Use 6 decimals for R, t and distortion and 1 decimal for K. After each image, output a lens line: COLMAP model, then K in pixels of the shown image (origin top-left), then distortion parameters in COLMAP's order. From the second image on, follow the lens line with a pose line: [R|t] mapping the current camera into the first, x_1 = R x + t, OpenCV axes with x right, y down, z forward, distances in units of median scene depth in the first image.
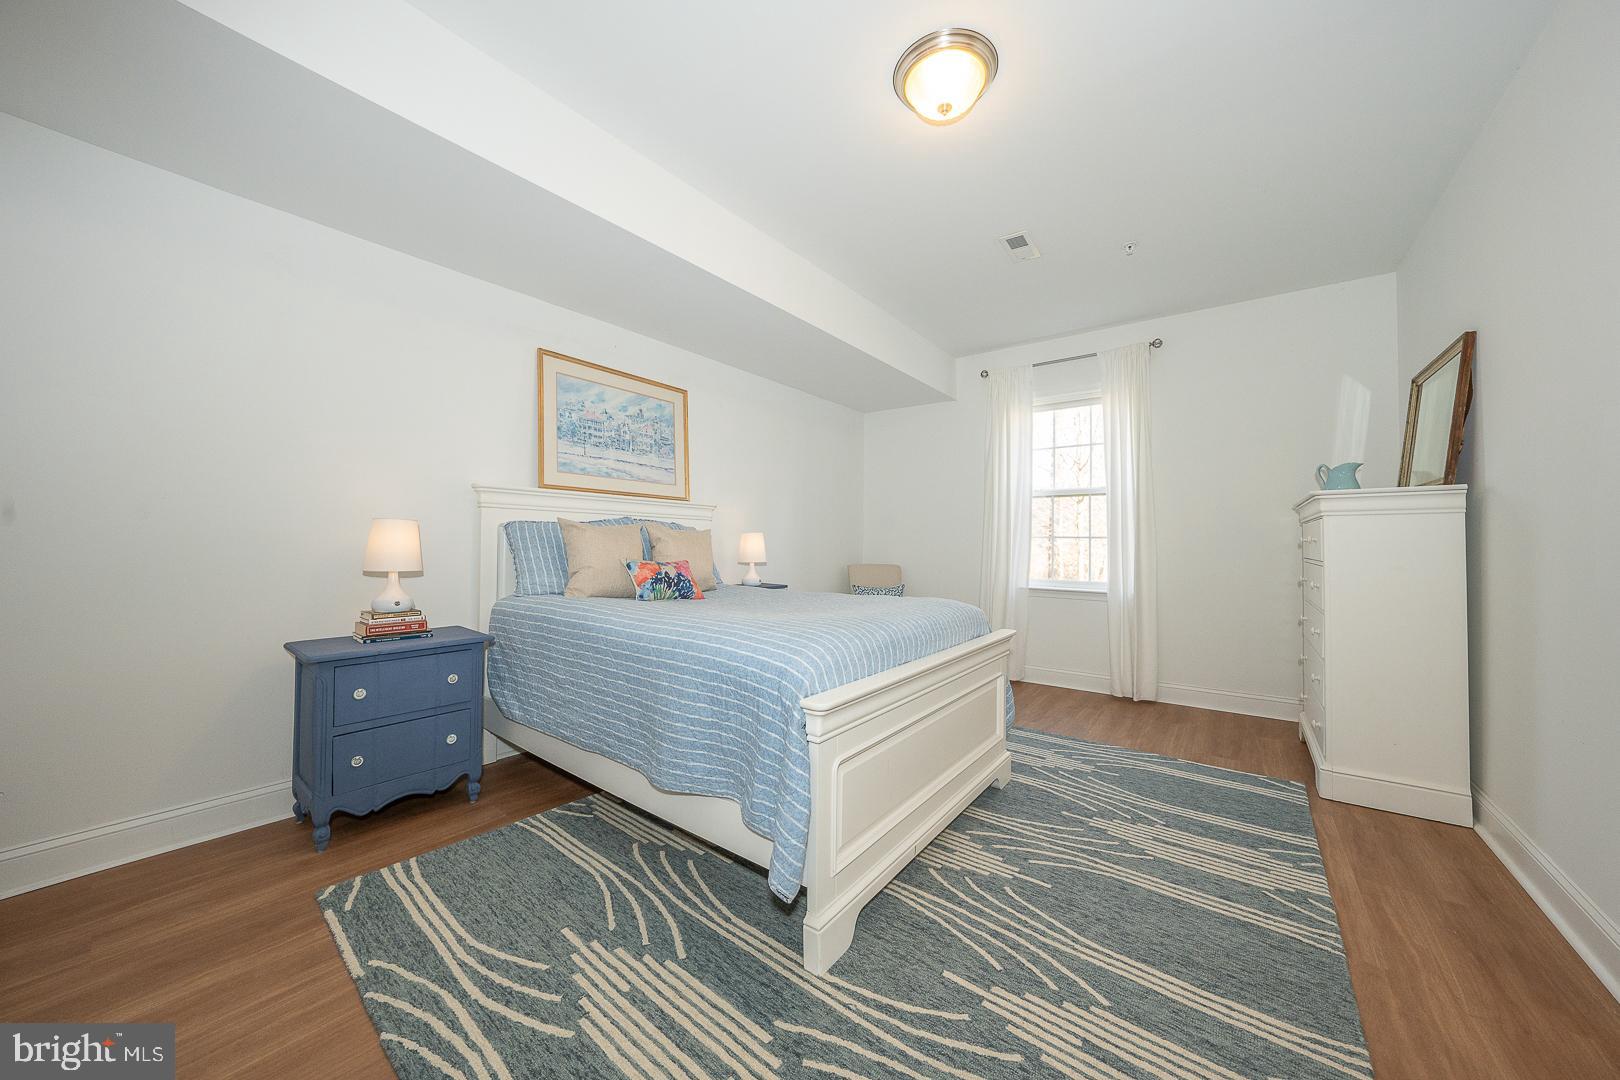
lens RADIAL K [[560.1, 0, 810.0], [0, 560.1, 540.0], [0, 0, 1]] dist [-0.027609, 0.005451]
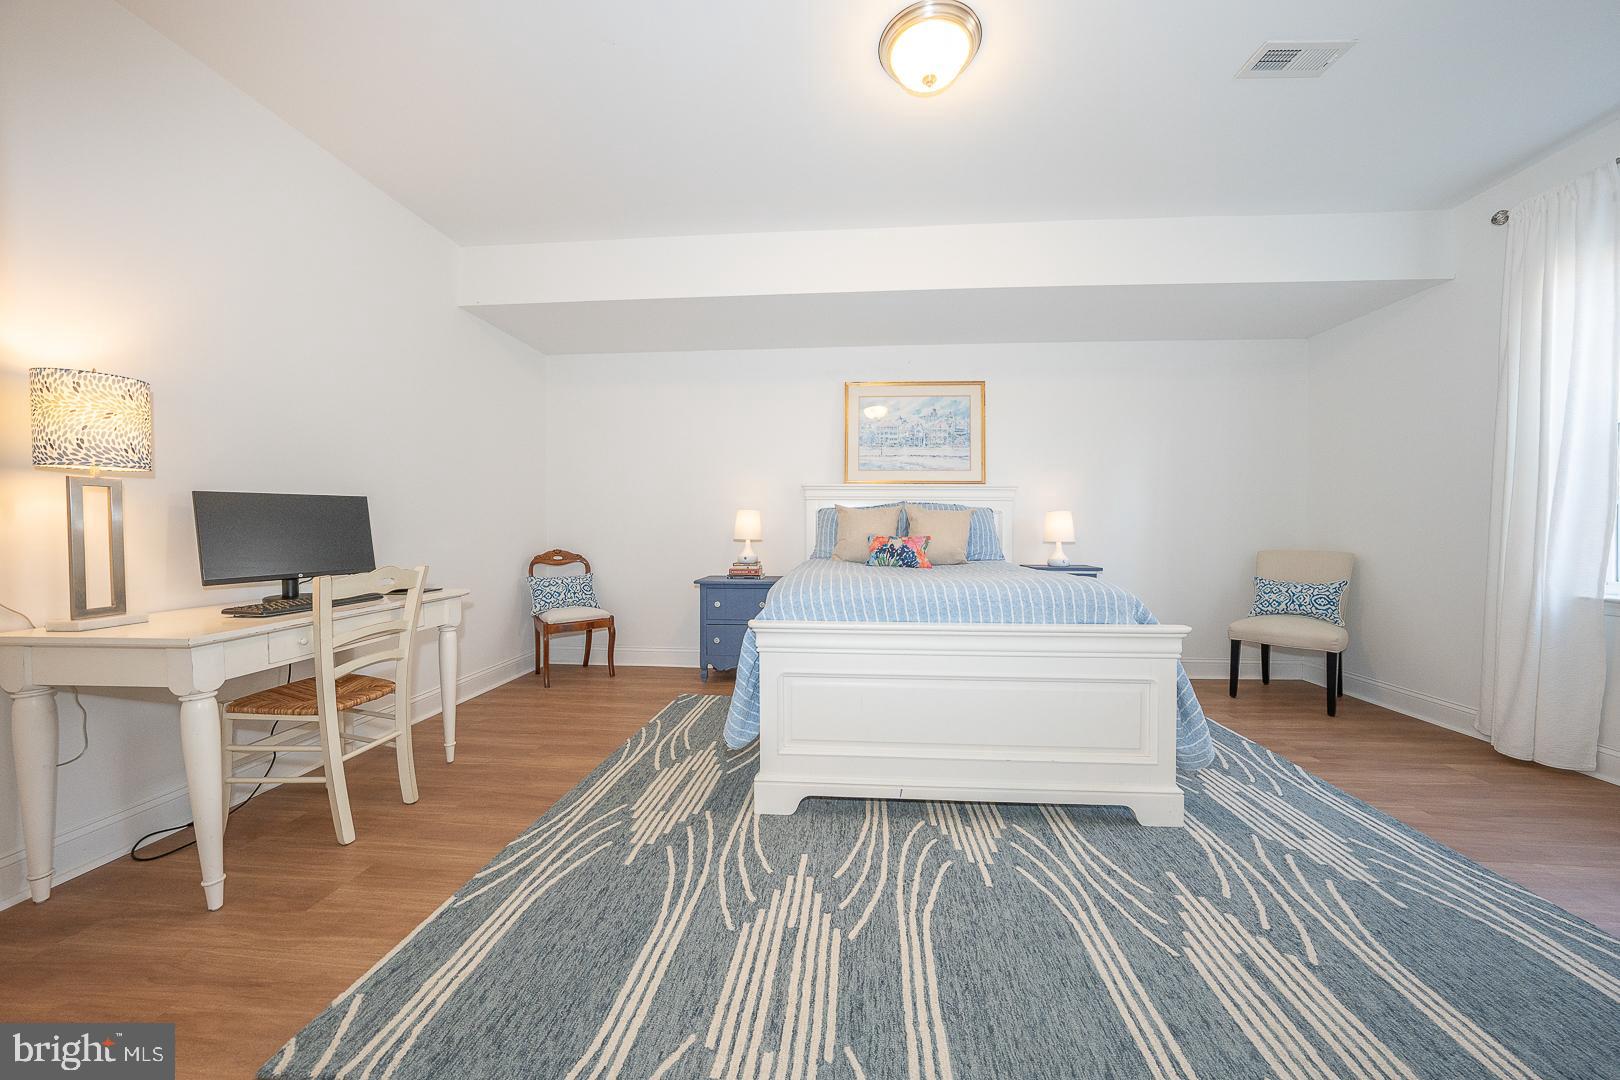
lens RADIAL K [[560.1, 0, 810.0], [0, 560.1, 540.0], [0, 0, 1]] dist [-0.027609, 0.005451]
pose [[0.539740, 0.003388, -0.841825, 0.760825], [0.007897, 0.999928, 0.009087, 0.039499], [0.841795, -0.011553, 0.539674, 0.201559]]
